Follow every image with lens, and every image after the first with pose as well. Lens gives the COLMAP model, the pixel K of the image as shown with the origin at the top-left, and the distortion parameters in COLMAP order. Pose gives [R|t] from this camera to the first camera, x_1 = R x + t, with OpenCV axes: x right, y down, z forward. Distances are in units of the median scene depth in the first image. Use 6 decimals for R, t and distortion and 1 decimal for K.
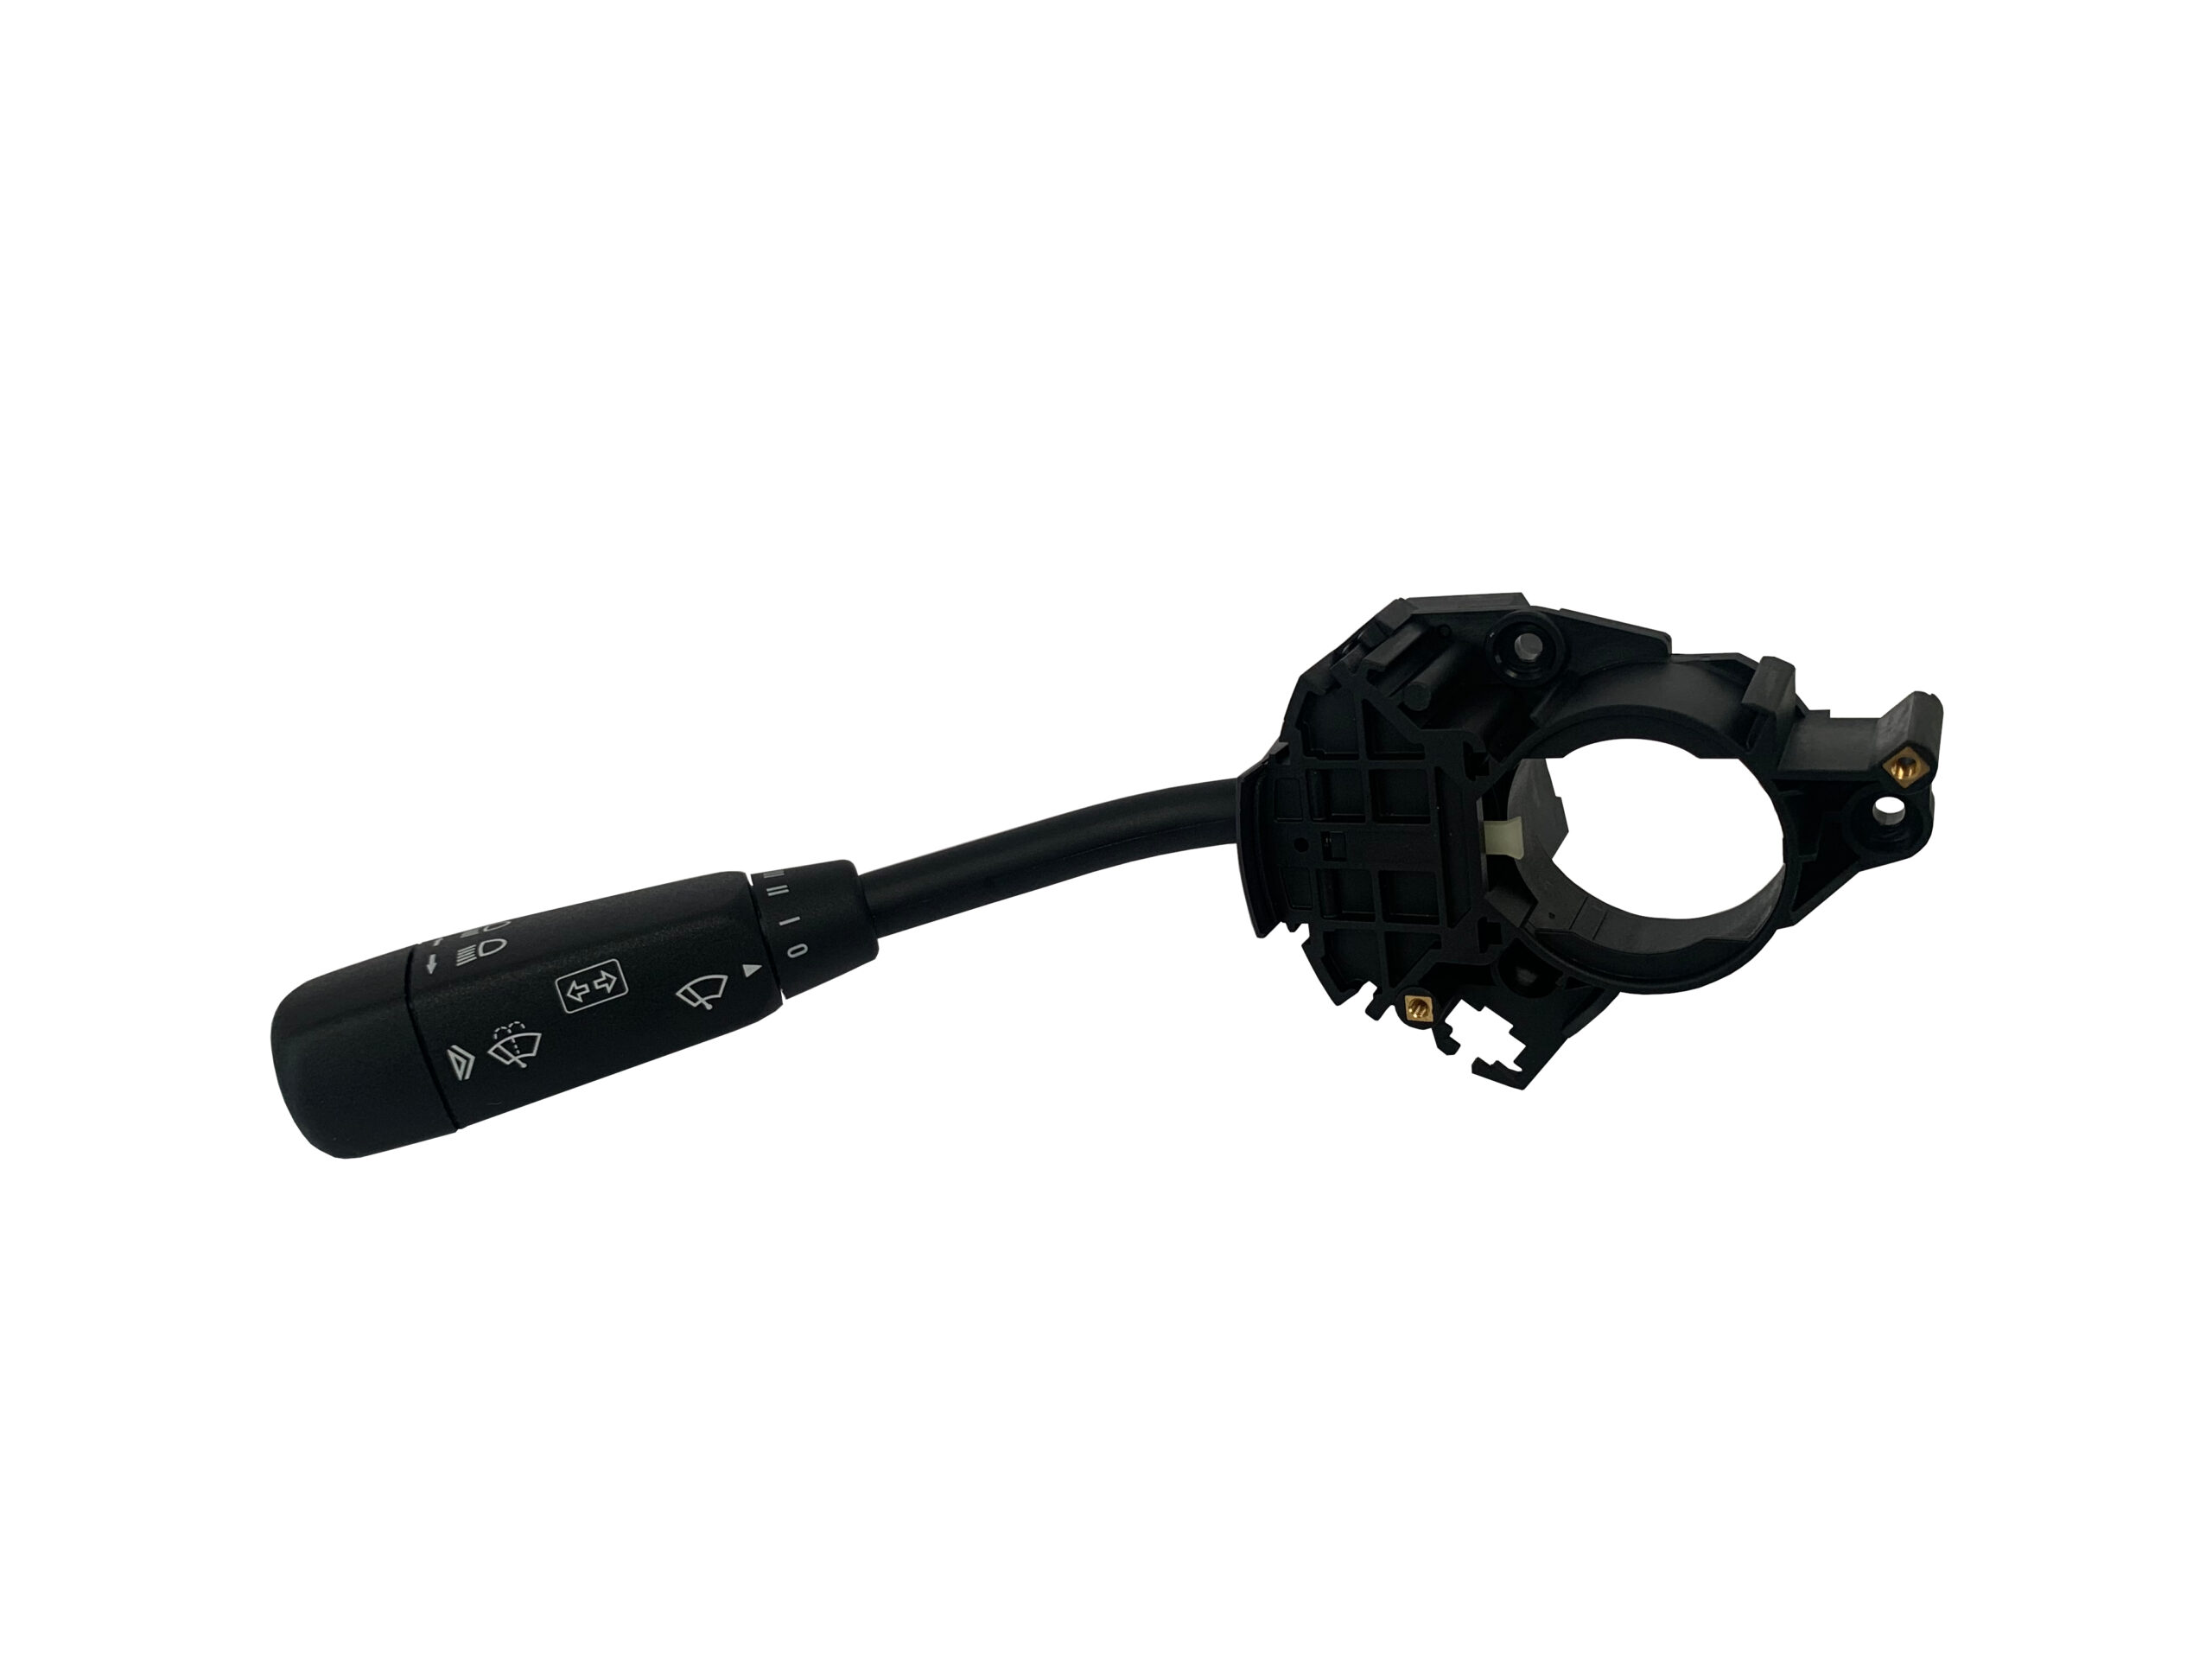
lens RADIAL K [[1843.6, 0, 1106.0], [0, 1843.6, 829.5], [0, 0, 1]] dist [0.030613, 0.000200]
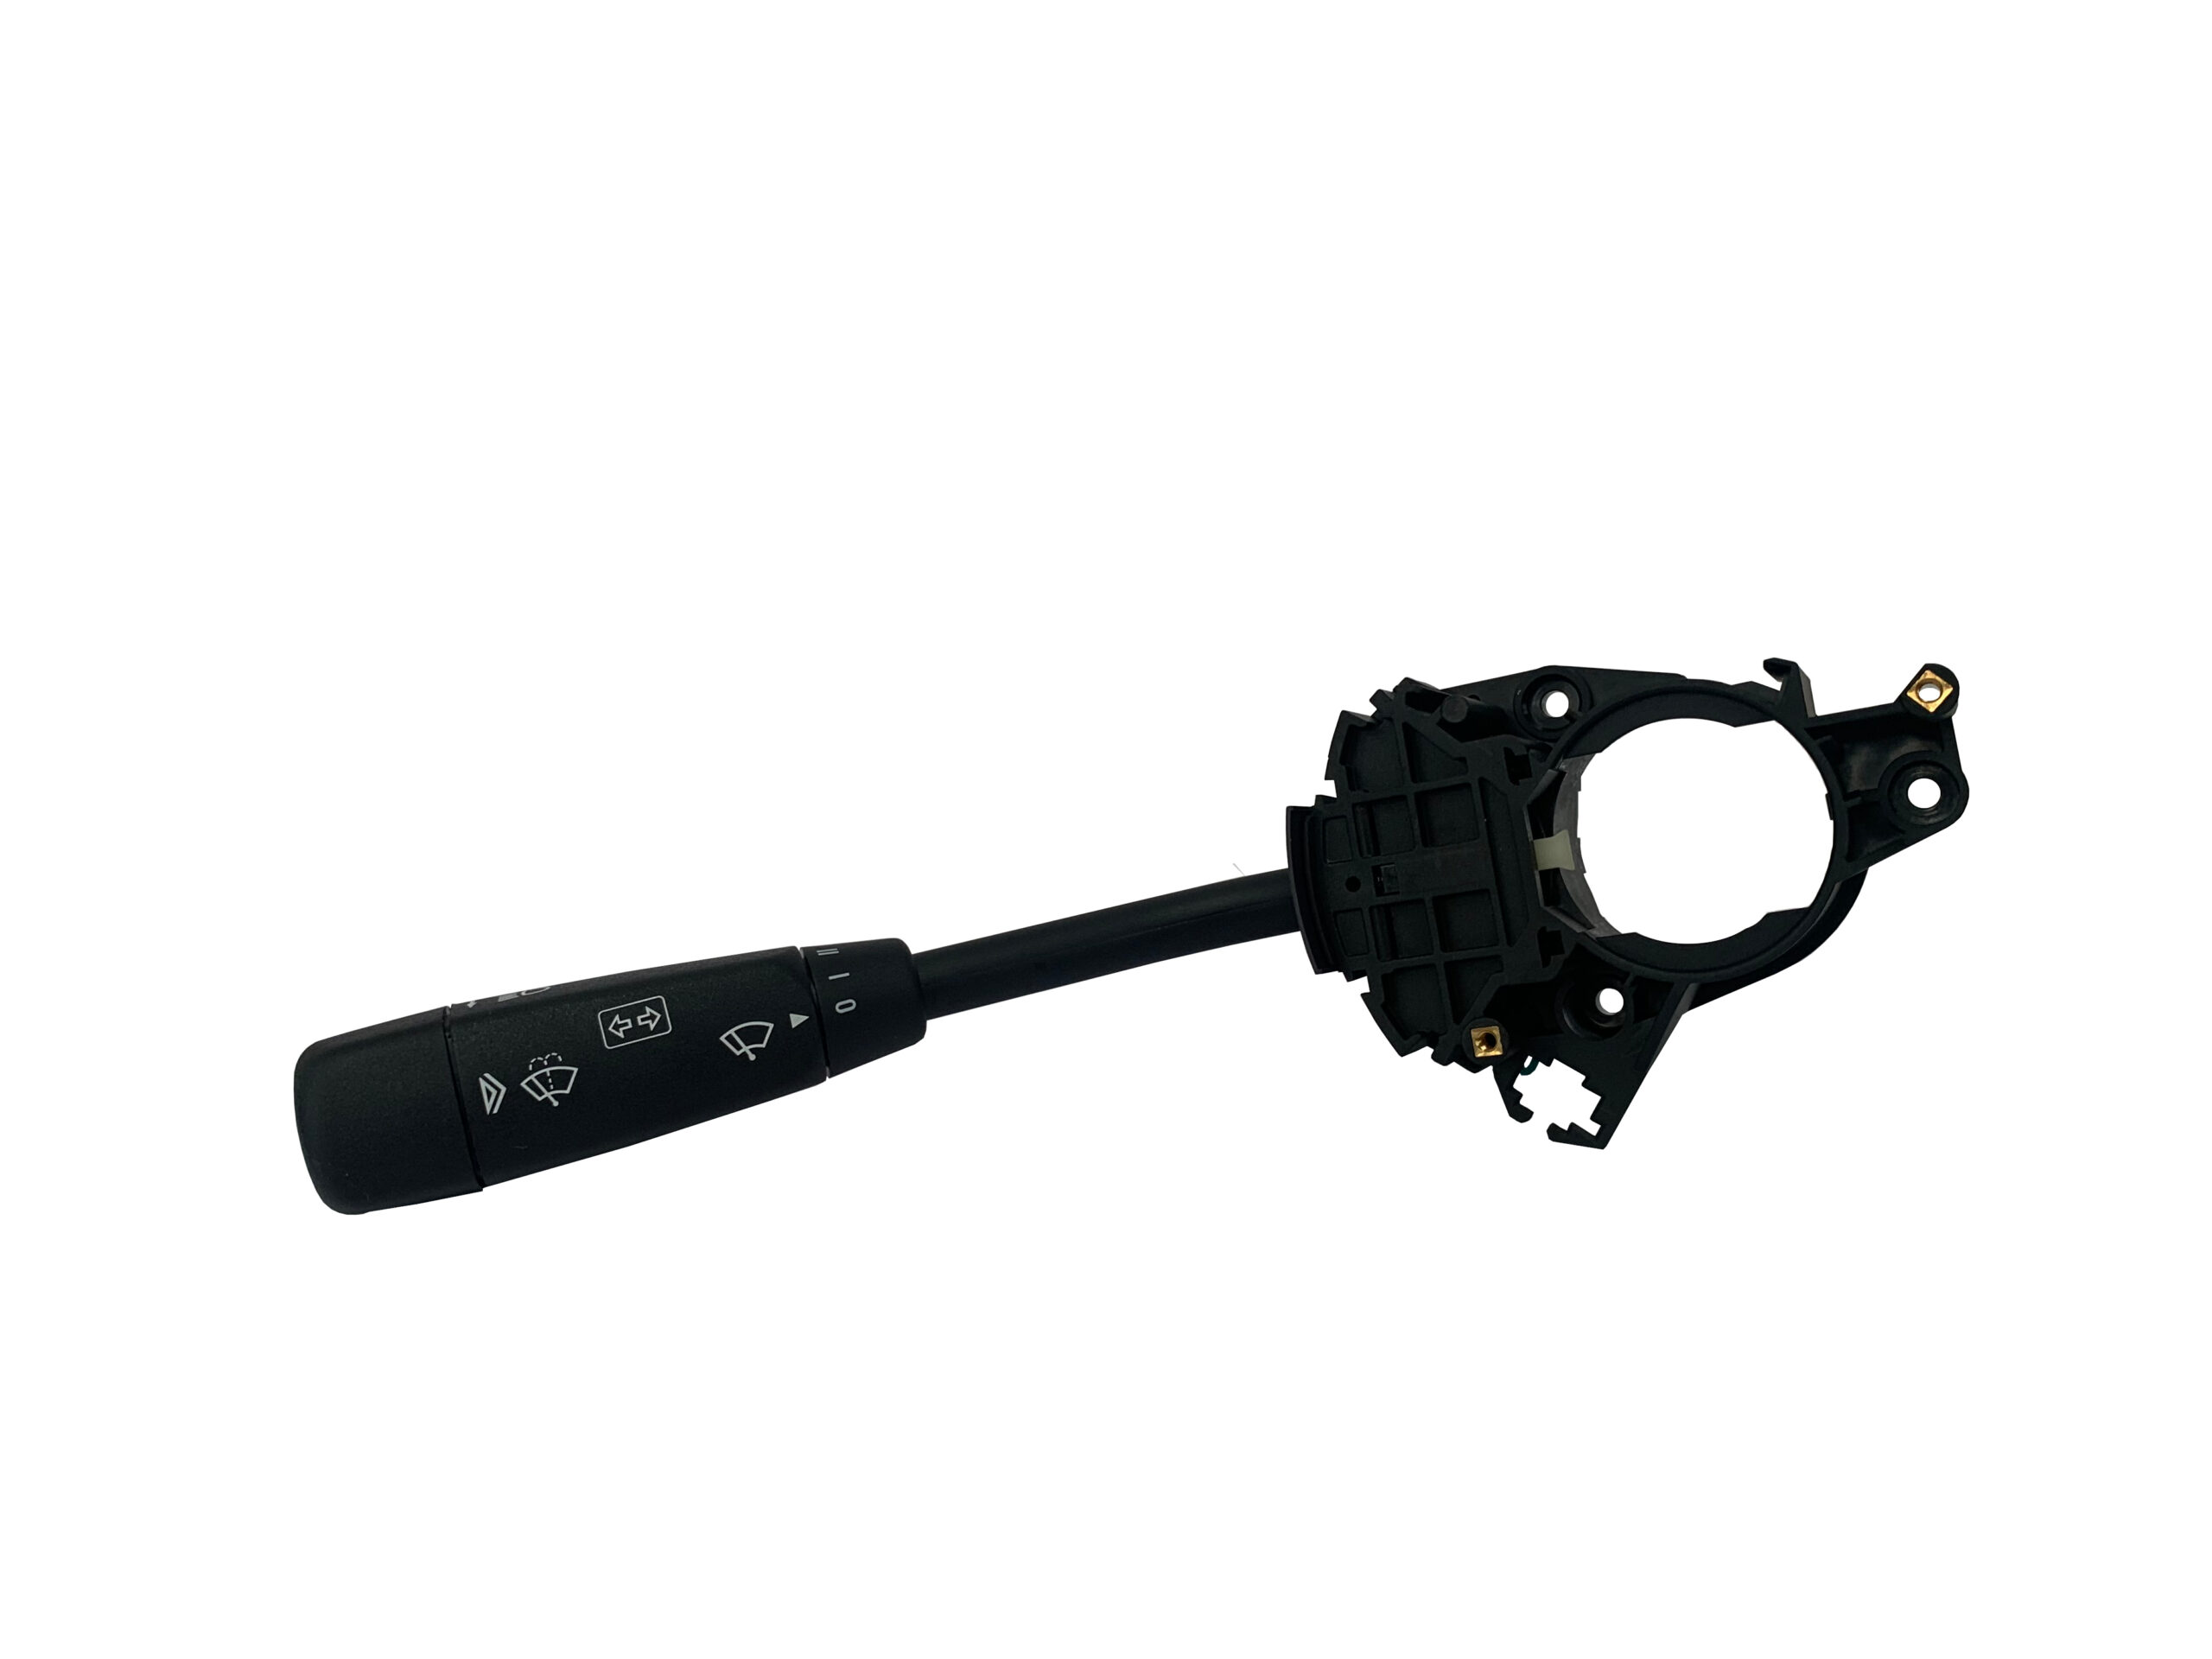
lens RADIAL K [[1843.6, 0, 1106.0], [0, 1843.6, 829.5], [0, 0, 1]] dist [0.030613, 0.000200]
pose [[0.999783, -0.014769, 0.014682, -0.043653], [0.019567, 0.907521, -0.419550, 0.405265], [-0.007128, 0.419746, 0.907613, 0.075154]]
